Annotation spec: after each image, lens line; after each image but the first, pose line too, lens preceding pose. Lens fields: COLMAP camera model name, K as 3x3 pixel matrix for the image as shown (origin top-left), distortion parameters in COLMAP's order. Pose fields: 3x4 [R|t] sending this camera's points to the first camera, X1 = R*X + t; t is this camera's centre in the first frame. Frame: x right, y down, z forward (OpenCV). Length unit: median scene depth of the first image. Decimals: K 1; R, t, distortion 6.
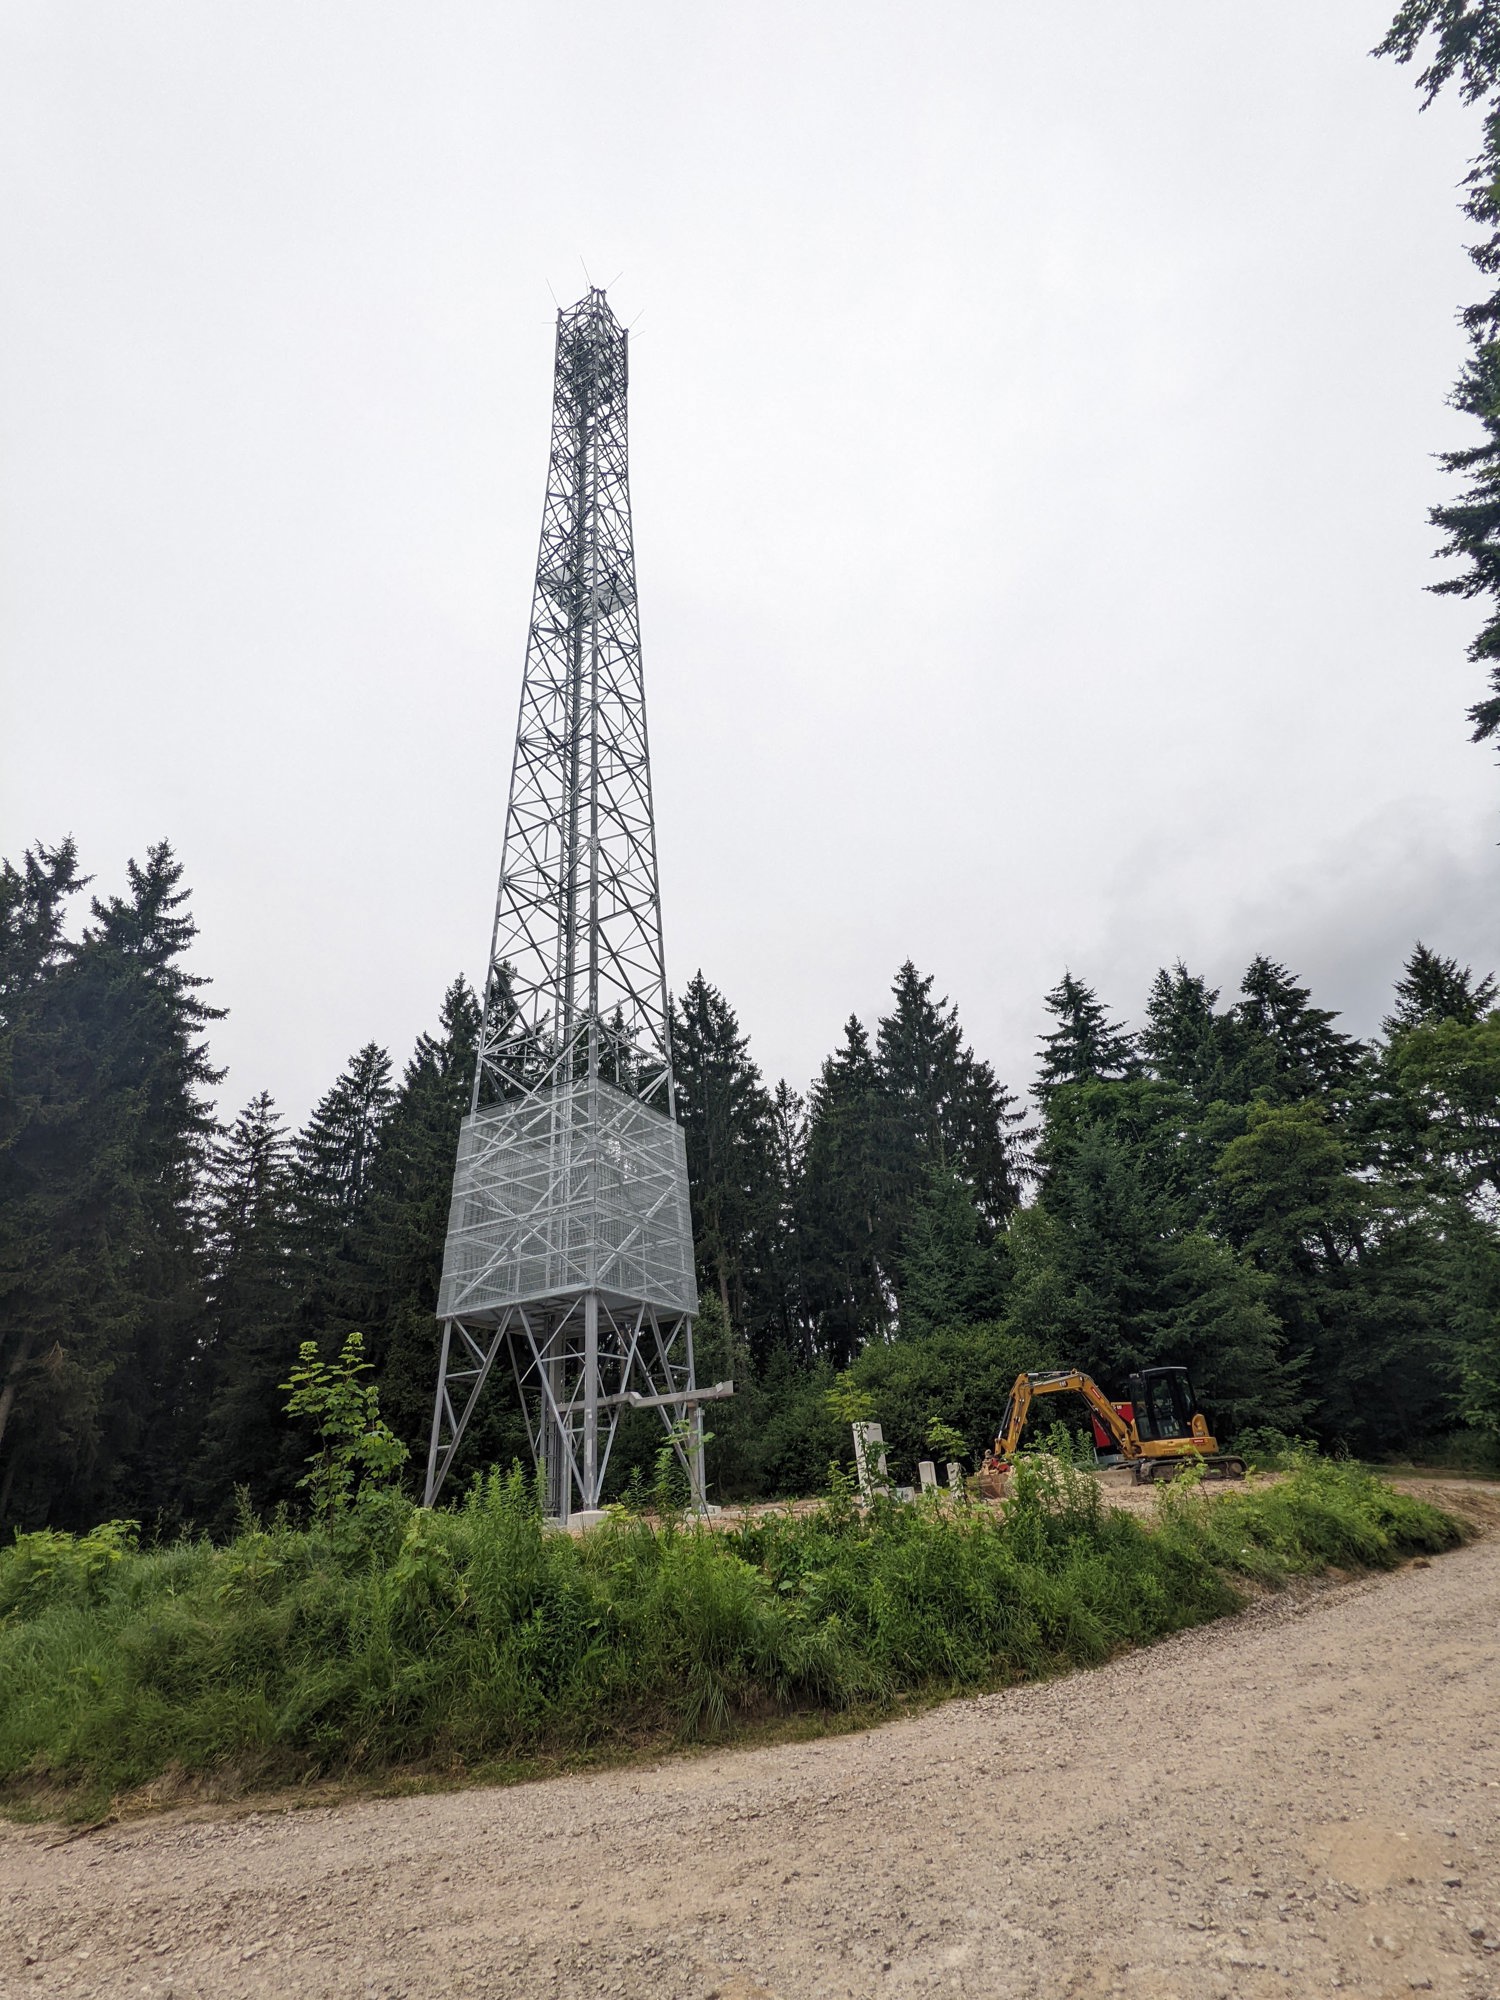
lens RADIAL K [[944.5, 0, 750.0], [0, 944.5, 1000.0], [0, 0, 1]] dist [0.000952, -0.000016]
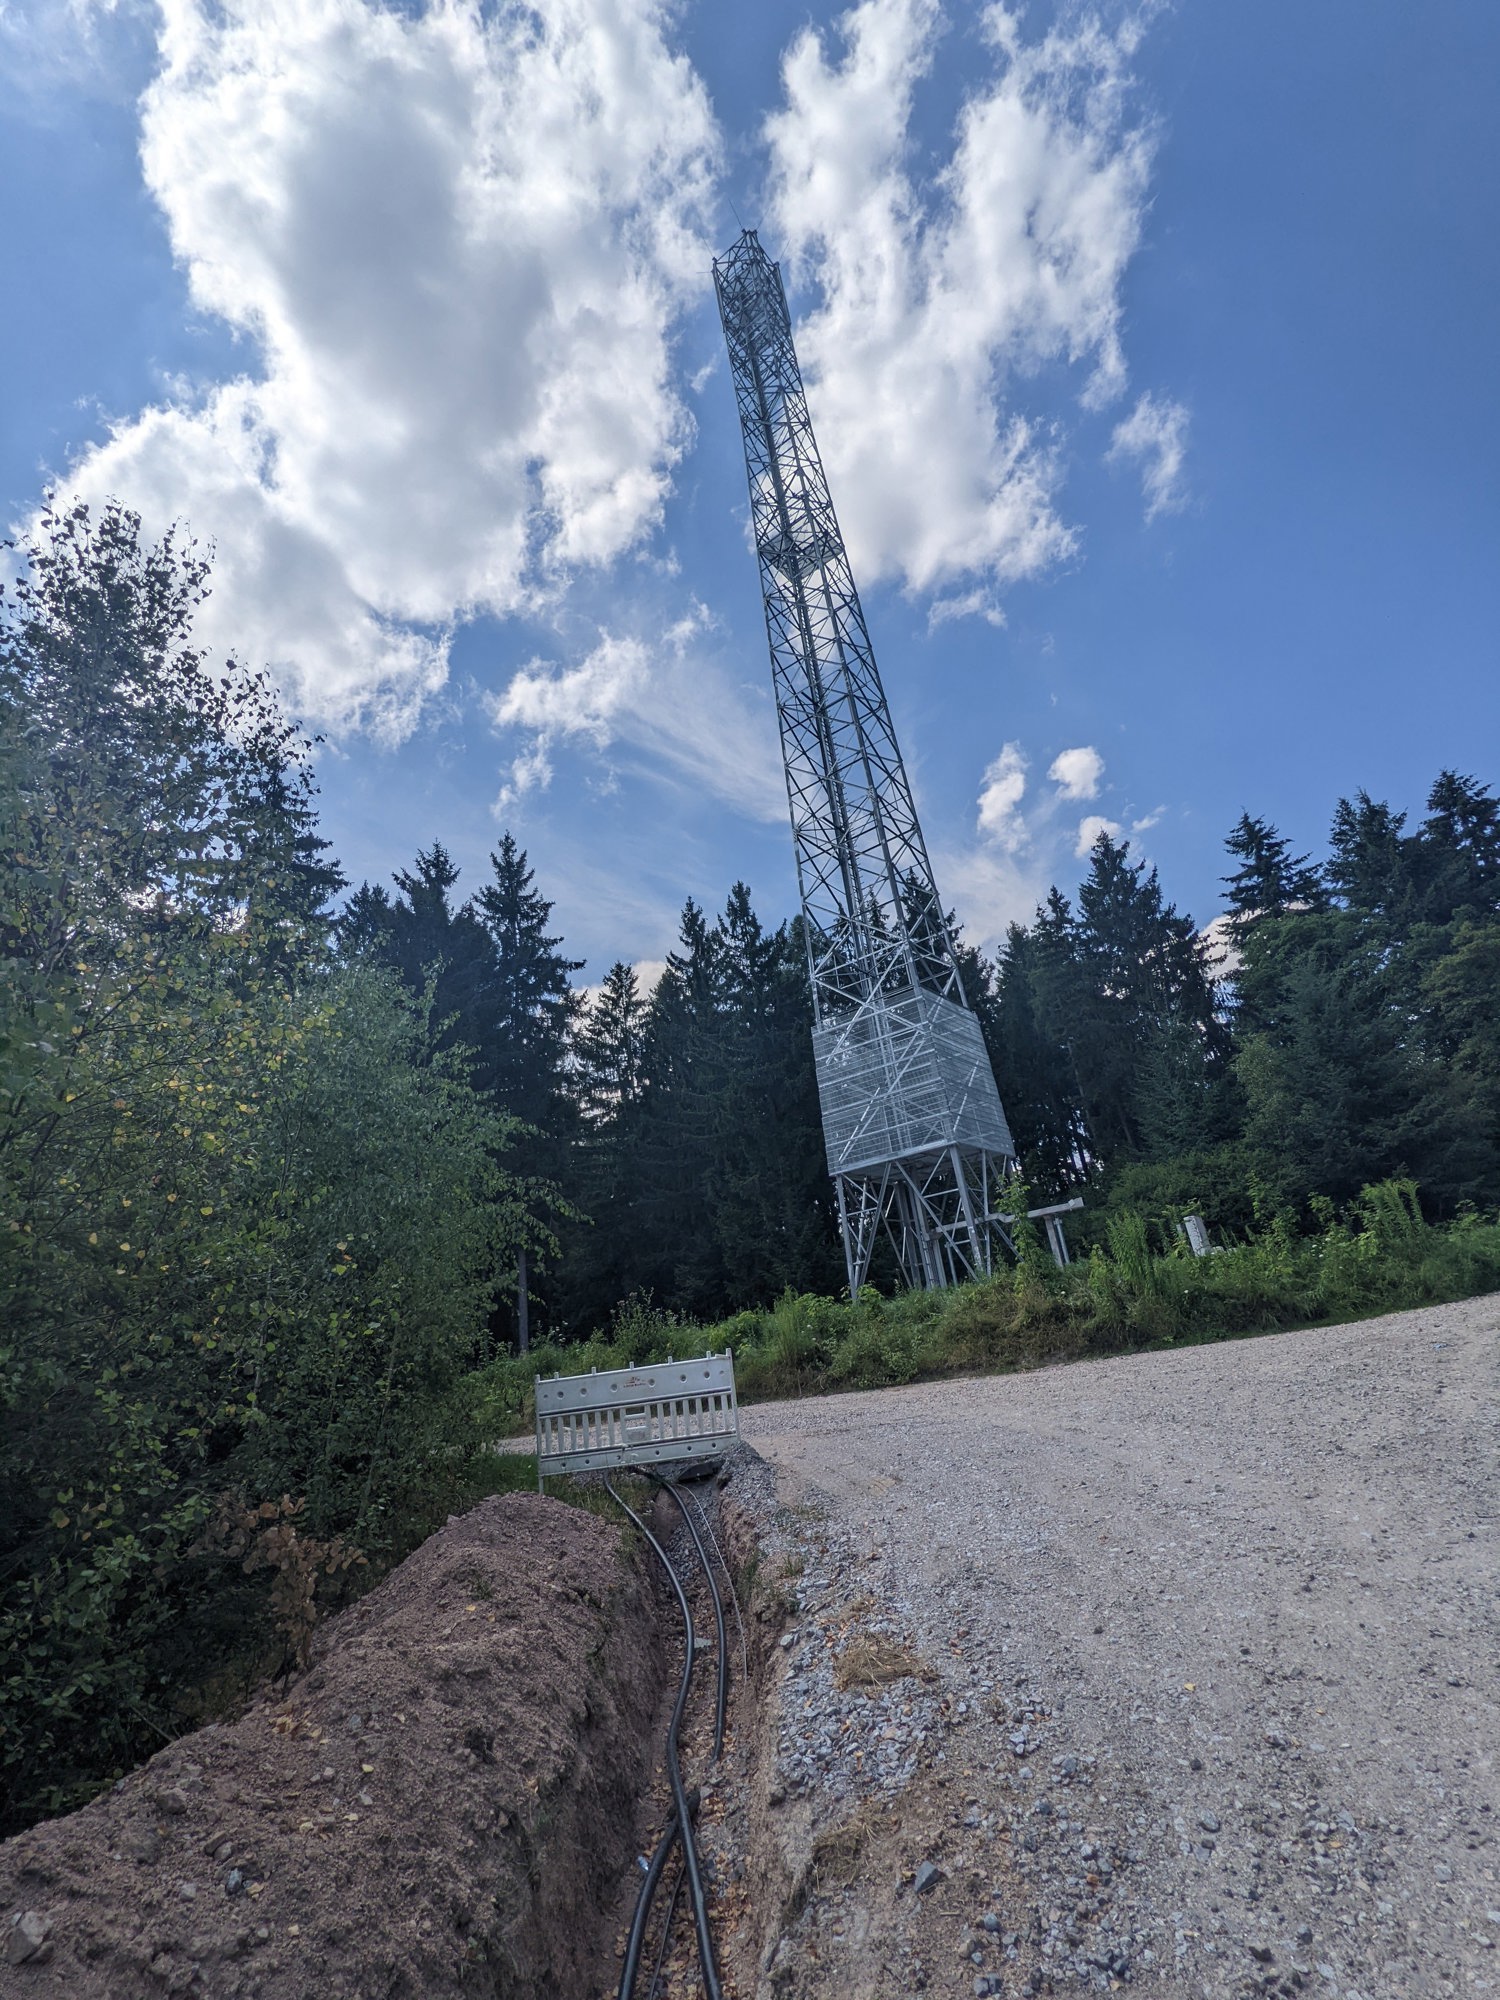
lens RADIAL K [[944.5, 0, 750.0], [0, 944.5, 1000.0], [0, 0, 1]] dist [0.000952, -0.000016]
pose [[0.984402, -0.117224, -0.131190, -0.104534], [0.134853, 0.981664, 0.134726, -0.048048], [0.112991, -0.150315, 0.982160, -0.134765]]
